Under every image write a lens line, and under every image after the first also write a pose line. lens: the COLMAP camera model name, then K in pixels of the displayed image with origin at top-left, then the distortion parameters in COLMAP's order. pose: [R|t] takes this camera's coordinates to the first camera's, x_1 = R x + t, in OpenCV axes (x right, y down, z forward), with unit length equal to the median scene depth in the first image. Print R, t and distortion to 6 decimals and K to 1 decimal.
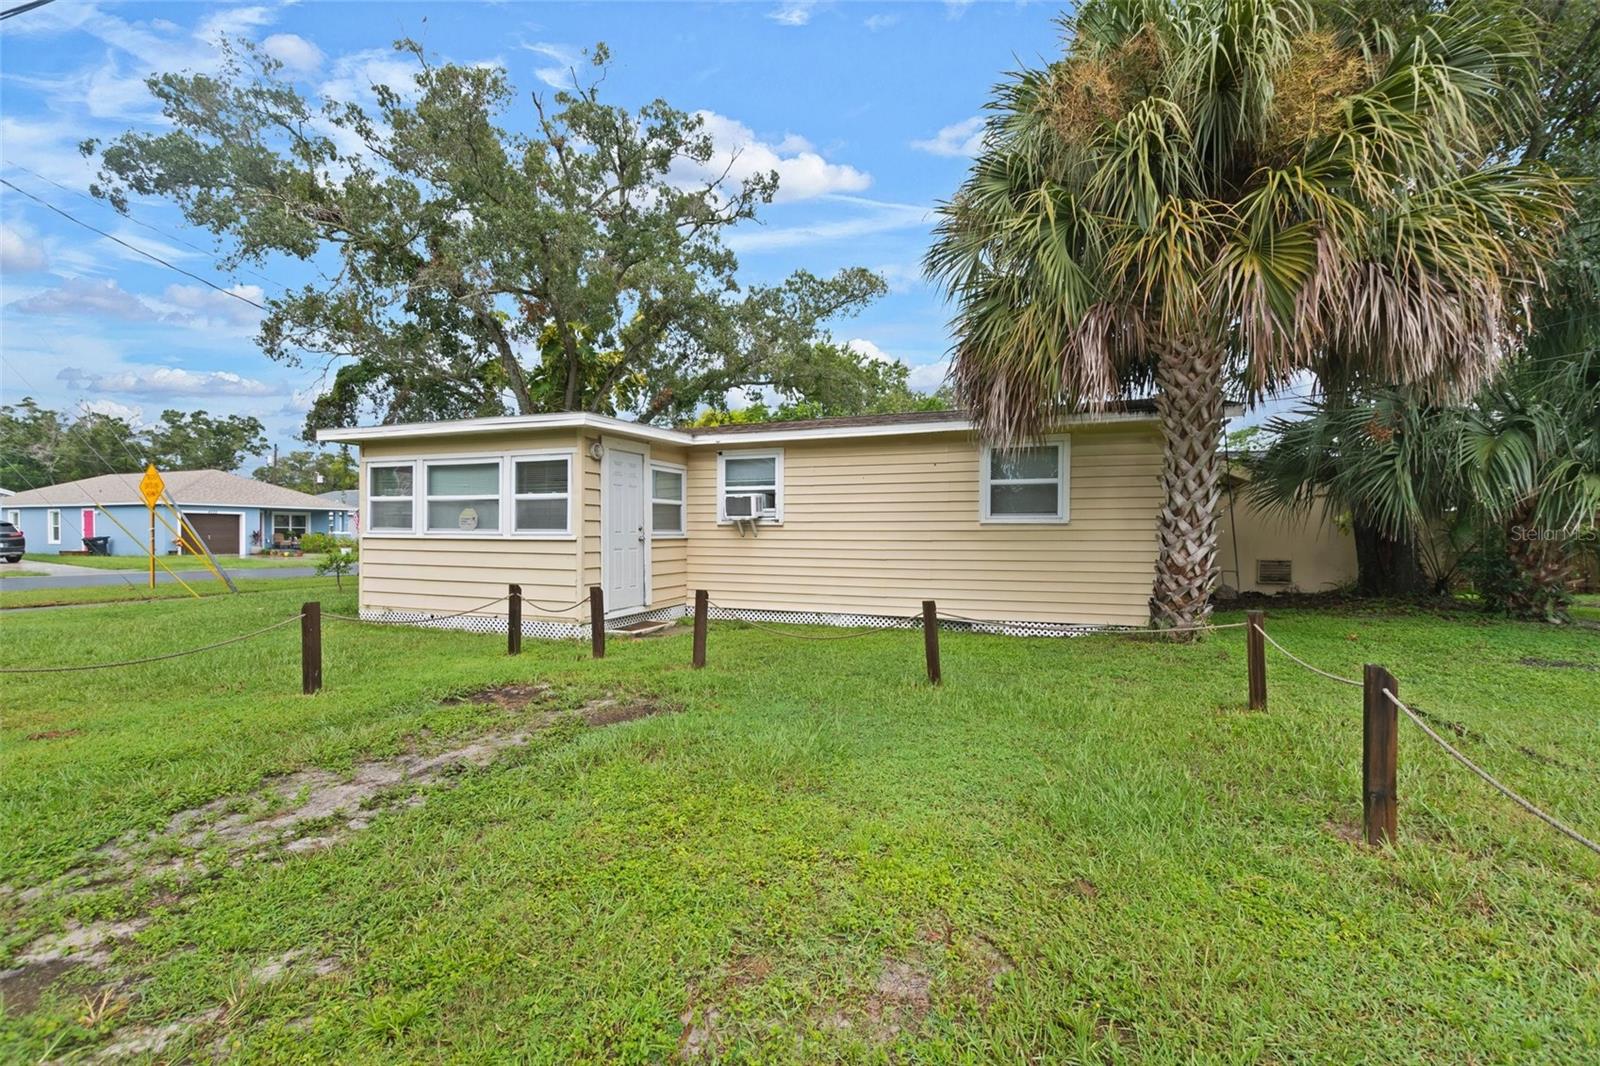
lens RADIAL K [[690.1, 0, 798.6], [0, 690.1, 537.6], [0, 0, 1]] dist [-0.000779, -0.000266]
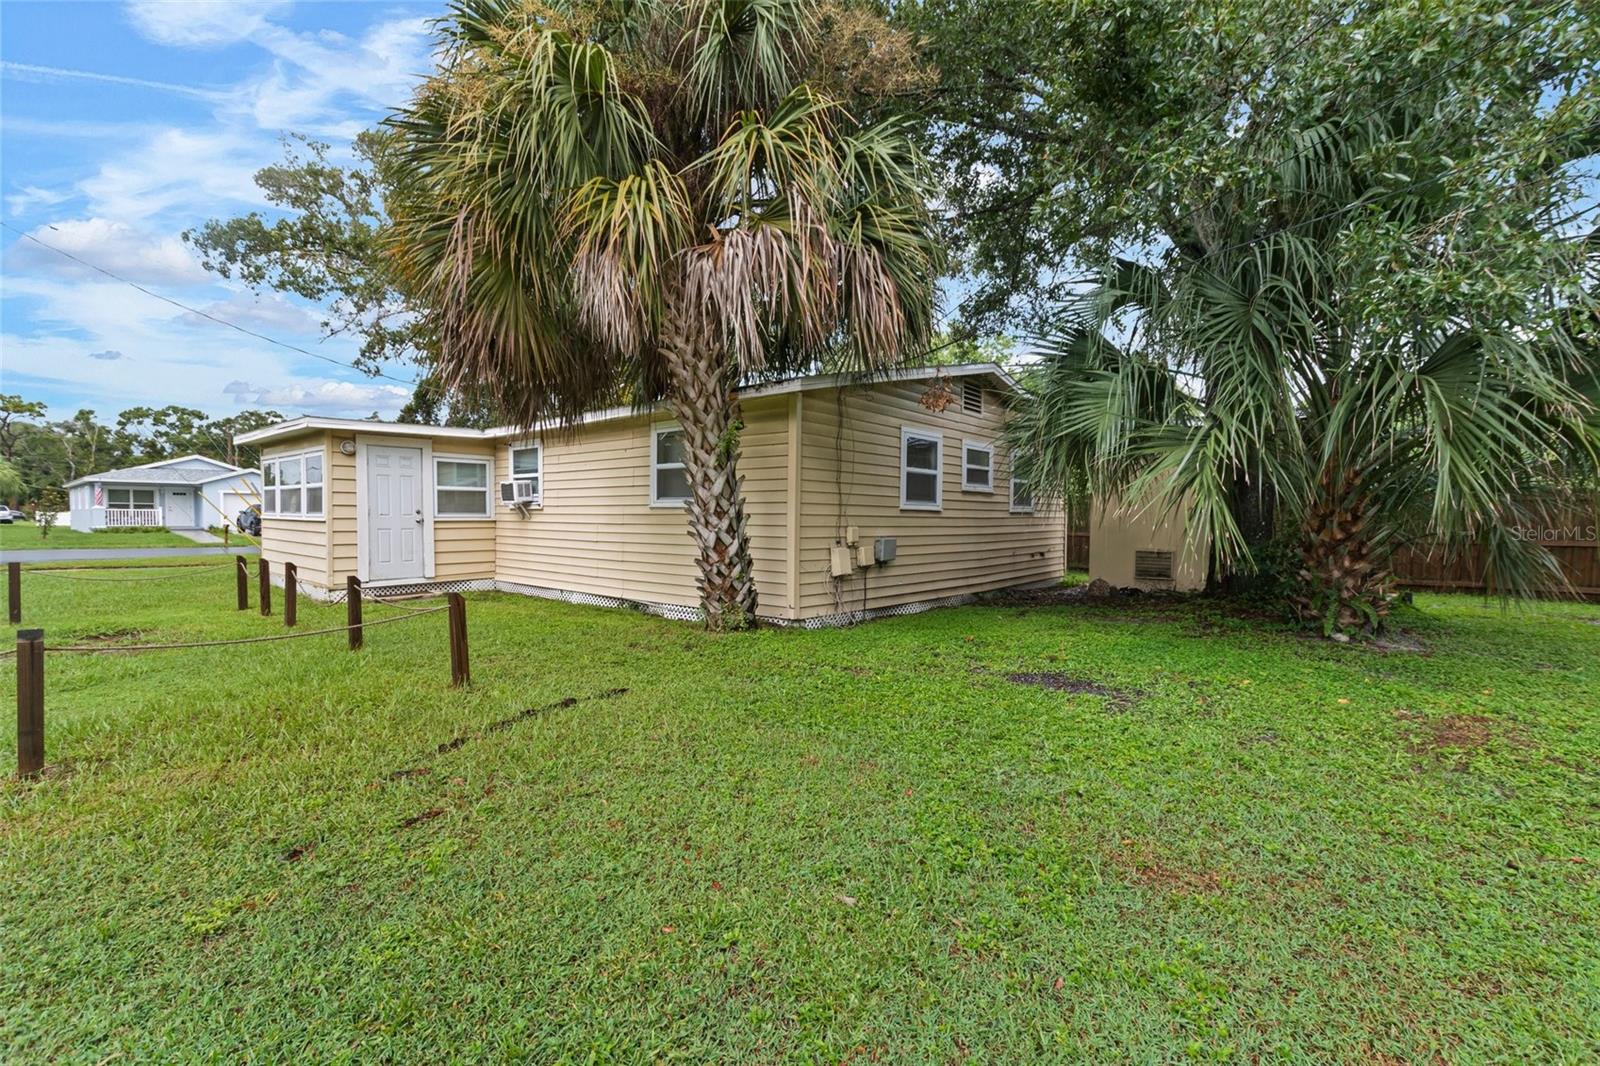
lens RADIAL K [[690.1, 0, 800.0], [0, 690.1, 534.7], [0, 0, 1]] dist [-0.000779, -0.000266]
pose [[0.946558, 0.012623, -0.322286, 0.718549], [-0.006908, 0.999798, 0.018869, -0.000656], [0.322459, -0.015634, 0.946454, 0.091493]]
